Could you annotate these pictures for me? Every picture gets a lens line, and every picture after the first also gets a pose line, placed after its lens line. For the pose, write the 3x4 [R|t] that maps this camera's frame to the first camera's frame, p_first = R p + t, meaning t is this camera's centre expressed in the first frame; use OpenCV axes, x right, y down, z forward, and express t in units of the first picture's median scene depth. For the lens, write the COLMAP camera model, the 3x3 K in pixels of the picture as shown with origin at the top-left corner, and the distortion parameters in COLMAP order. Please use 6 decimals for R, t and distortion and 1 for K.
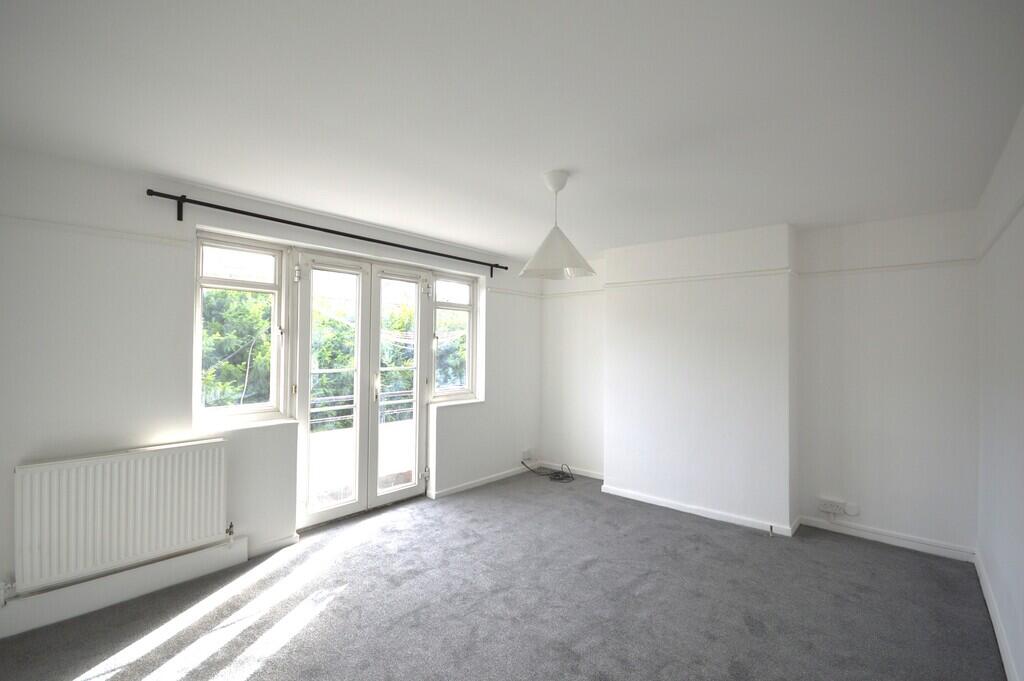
lens RADIAL K [[454.3, 0, 512.2], [0, 454.3, 345.5], [0, 0, 1]] dist [-0.000326, -0.000066]
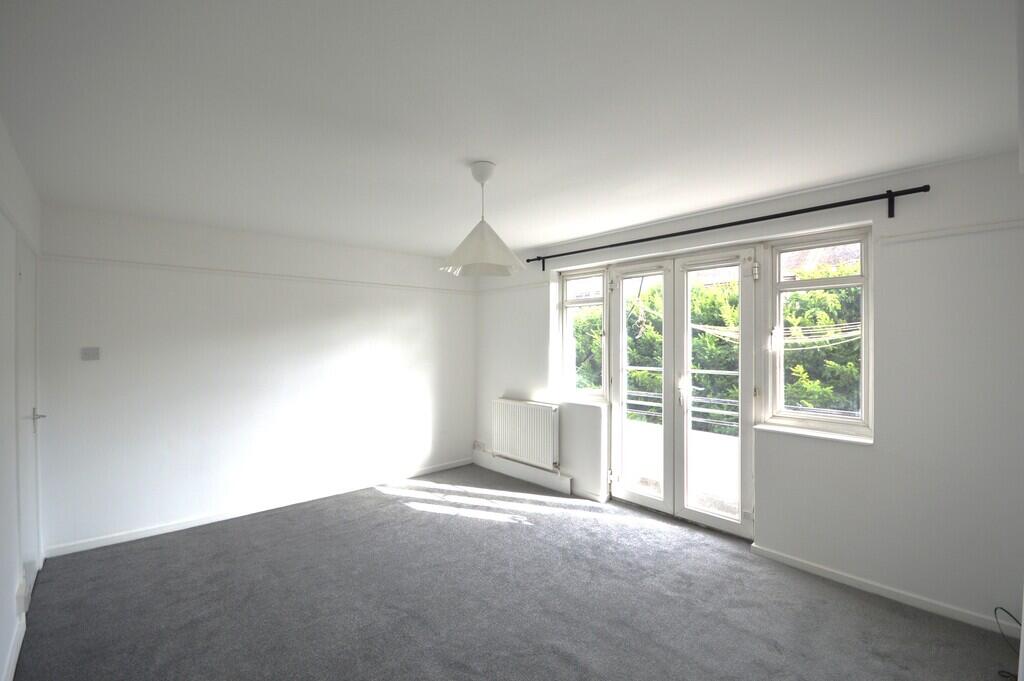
lens RADIAL K [[455.7, 0, 508.0], [0, 455.7, 338.8], [0, 0, 1]] dist [-0.000624, -0.000114]
pose [[-0.132871, -0.015037, -0.991019, 0.710566], [-0.000779, 0.999886, -0.015067, 0.002784], [0.991133, -0.001230, -0.132868, 0.806165]]
